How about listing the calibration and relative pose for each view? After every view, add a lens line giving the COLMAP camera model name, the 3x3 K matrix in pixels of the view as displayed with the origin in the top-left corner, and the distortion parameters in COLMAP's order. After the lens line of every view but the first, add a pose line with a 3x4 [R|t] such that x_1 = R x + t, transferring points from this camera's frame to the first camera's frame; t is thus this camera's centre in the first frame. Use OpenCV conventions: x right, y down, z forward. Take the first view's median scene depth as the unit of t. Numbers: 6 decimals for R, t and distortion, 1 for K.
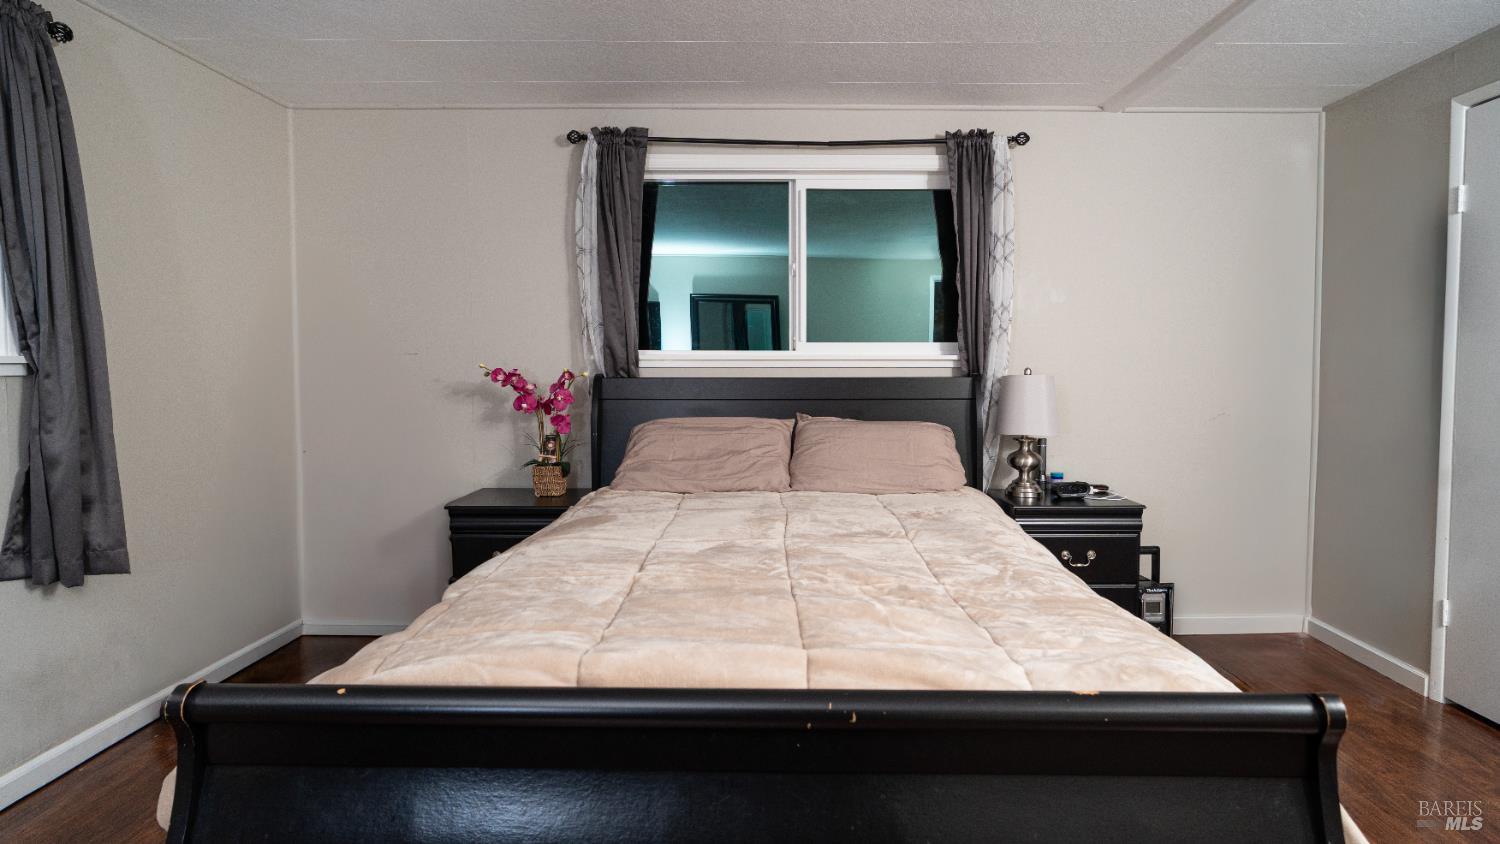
lens RADIAL K [[763.4, 0, 751.0], [0, 763.4, 407.5], [0, 0, 1]] dist [-0.000700, -0.000140]
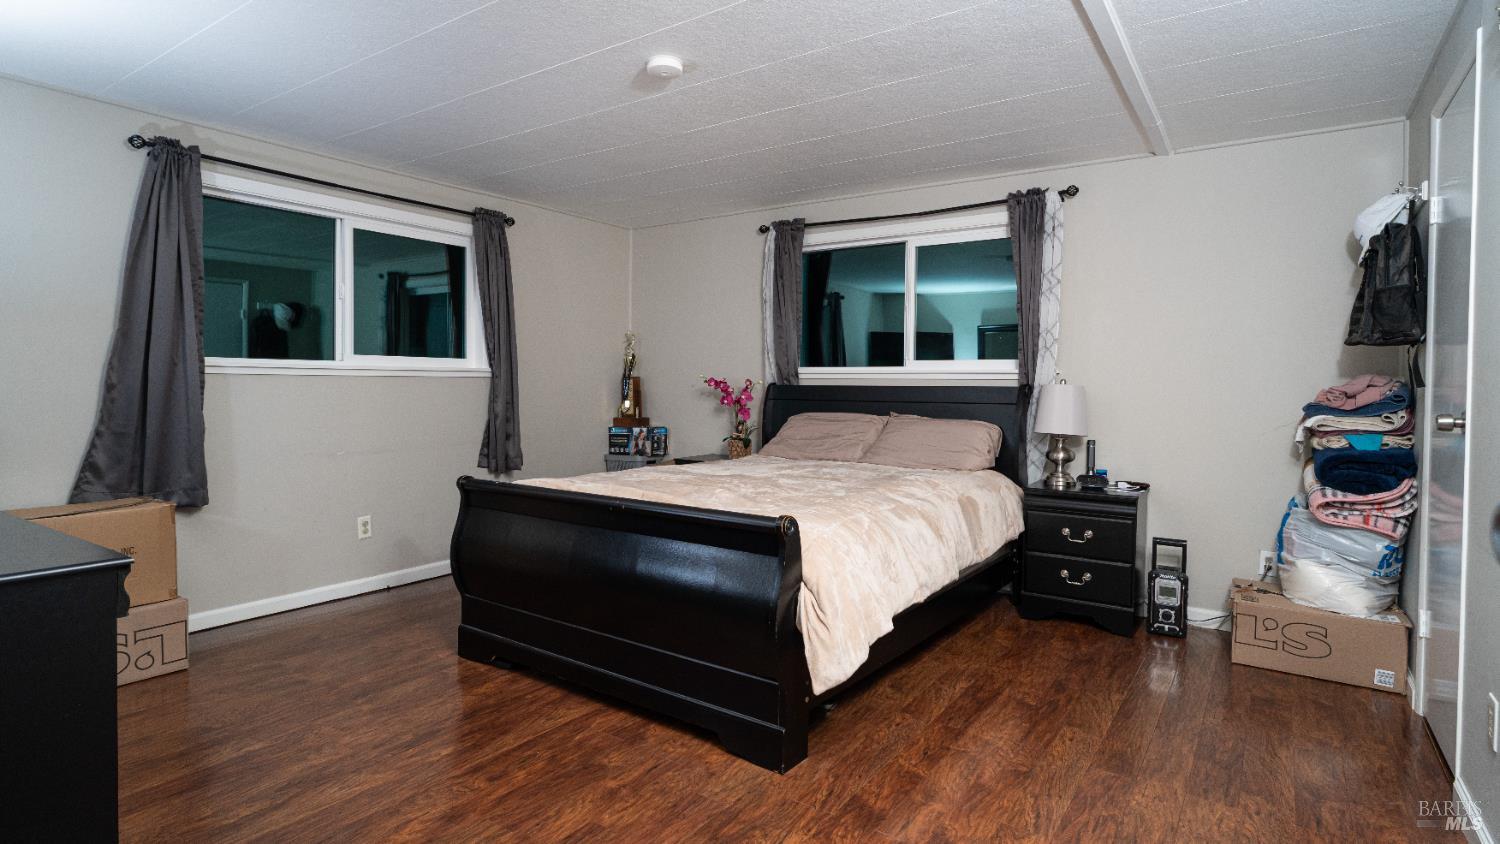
lens RADIAL K [[762.8, 0, 751.3], [0, 762.8, 419.3], [0, 0, 1]] dist [-0.003227, 0.000521]
pose [[0.824810, 0.033538, -0.564415, 0.633736], [-0.044126, 0.999013, -0.005121, 0.039547], [0.563686, 0.029130, 0.825476, -0.277513]]
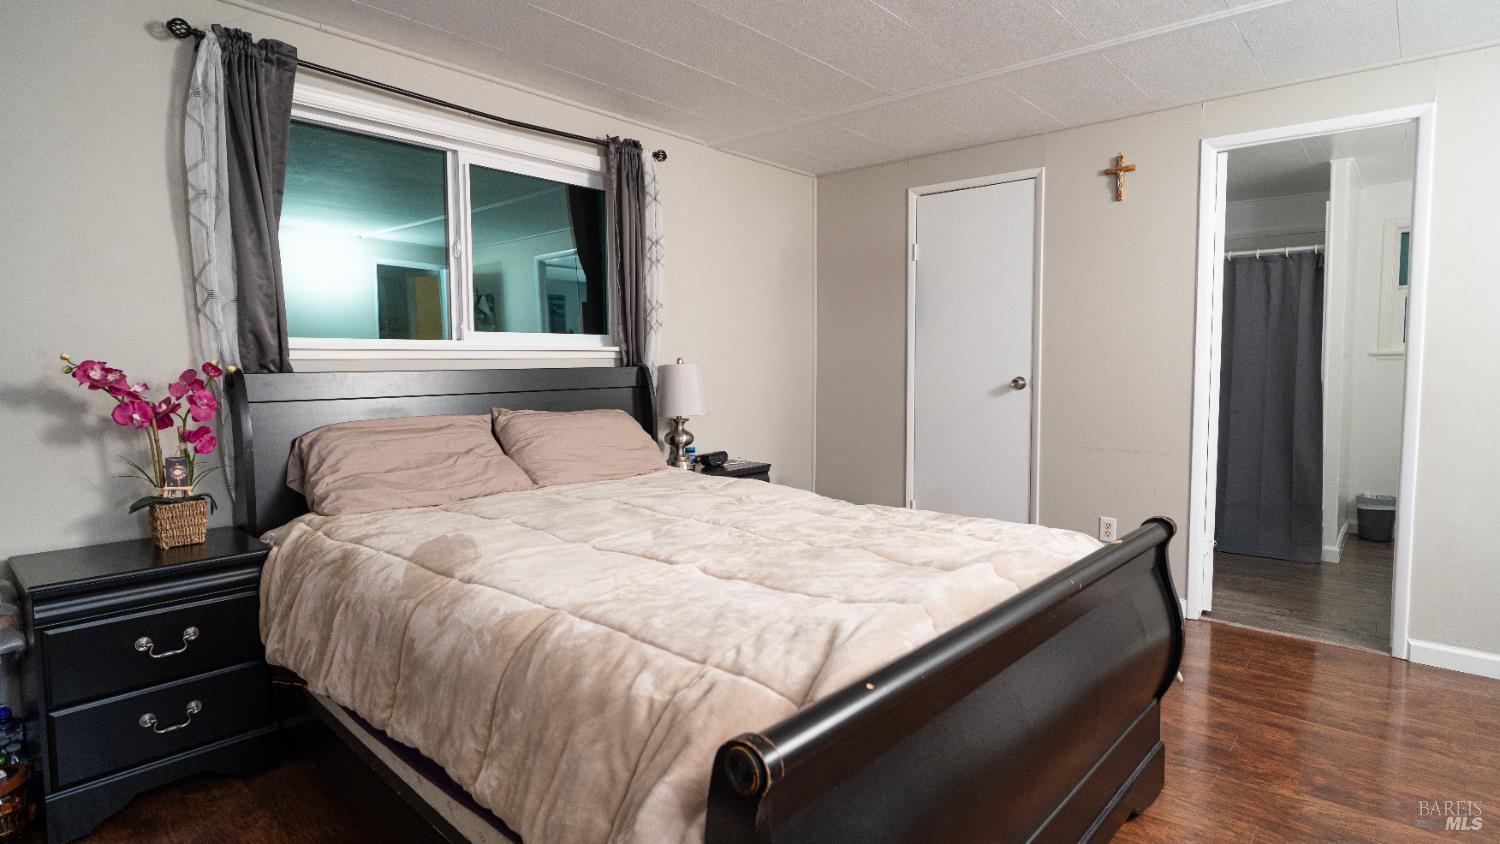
lens RADIAL K [[762.8, 0, 751.3], [0, 762.8, 419.3], [0, 0, 1]] dist [-0.003227, 0.000521]
pose [[0.665151, -0.061969, 0.744133, -0.424869], [0.045997, 0.998058, 0.041999, -0.003193], [-0.745291, 0.006292, 0.666710, 0.148607]]
